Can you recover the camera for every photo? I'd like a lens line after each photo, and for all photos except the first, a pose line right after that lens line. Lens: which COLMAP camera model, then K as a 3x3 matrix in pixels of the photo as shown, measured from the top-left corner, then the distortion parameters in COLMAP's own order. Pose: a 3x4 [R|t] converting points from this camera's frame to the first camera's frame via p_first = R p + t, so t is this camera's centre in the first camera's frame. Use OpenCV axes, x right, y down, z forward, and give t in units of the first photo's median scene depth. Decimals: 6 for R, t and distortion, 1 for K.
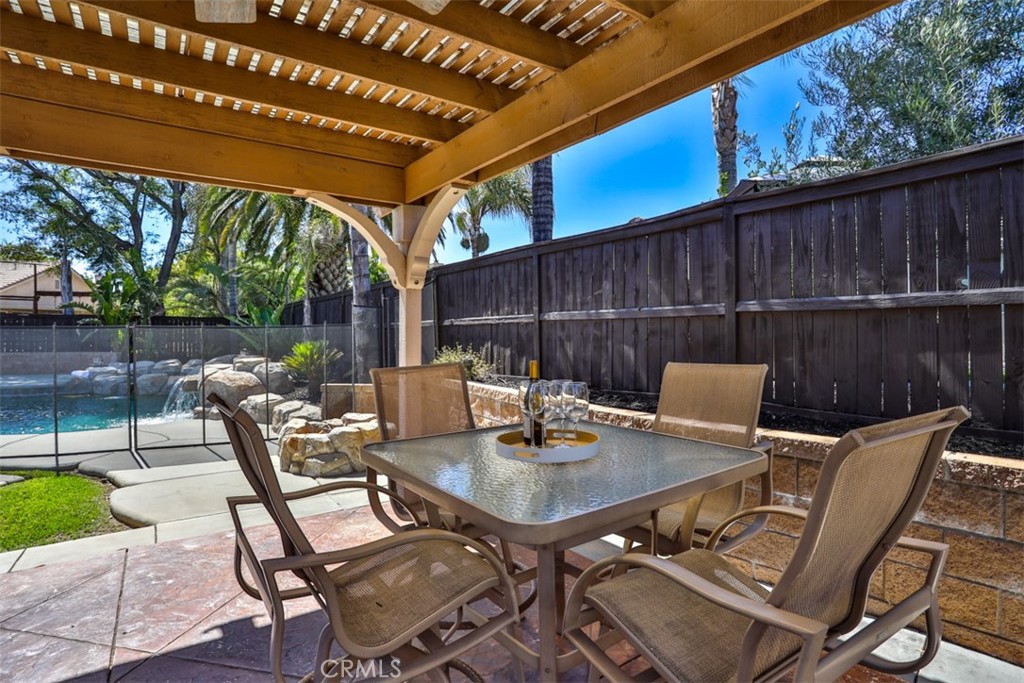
lens RADIAL K [[525.5, 0, 516.4], [0, 525.5, 338.7], [0, 0, 1]] dist [-0.035706, 0.000762]
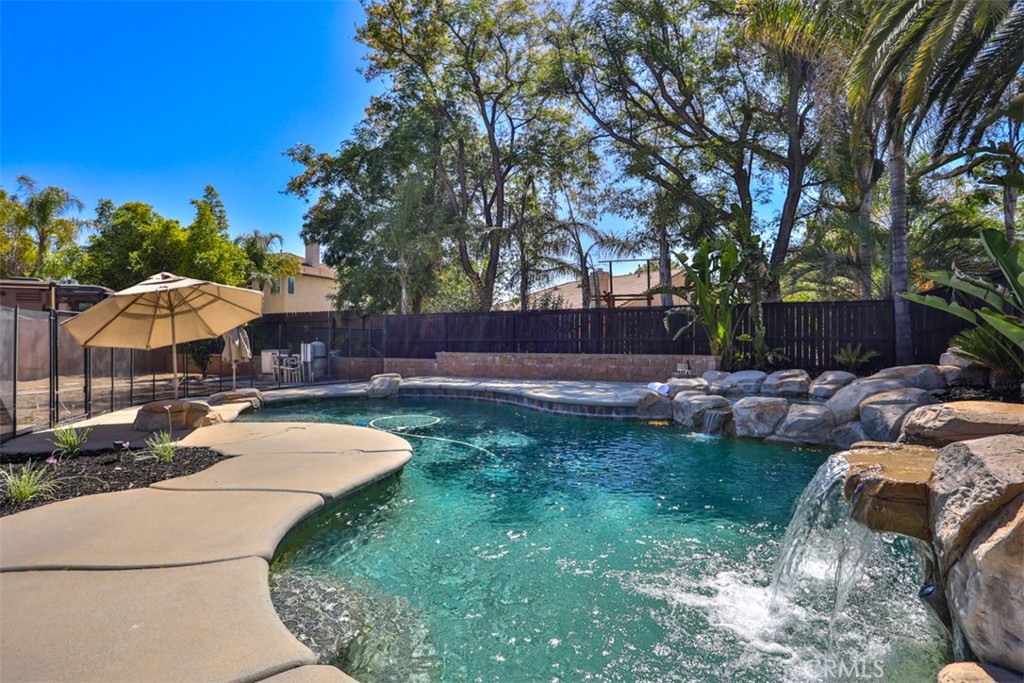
lens RADIAL K [[525.5, 0, 516.4], [0, 525.5, 338.7], [0, 0, 1]] dist [-0.035706, 0.000762]
pose [[0.481291, -0.008774, -0.876517, -0.341772], [-0.001708, 0.999939, -0.010947, 0.013289], [0.876559, 0.006766, 0.481247, 0.502910]]
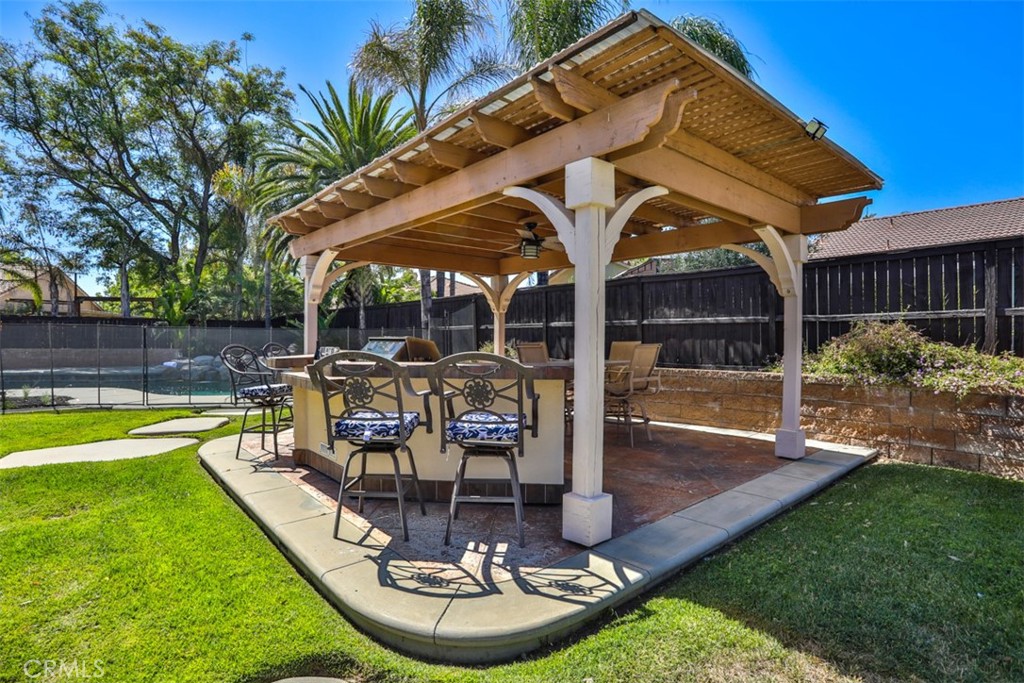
lens RADIAL K [[525.5, 0, 516.4], [0, 525.5, 338.7], [0, 0, 1]] dist [-0.035706, 0.000762]
pose [[0.995478, 0.002545, 0.094962, -0.103071], [-0.002059, 0.999984, -0.005208, 0.008118], [-0.094974, 0.004989, 0.995467, -0.365680]]
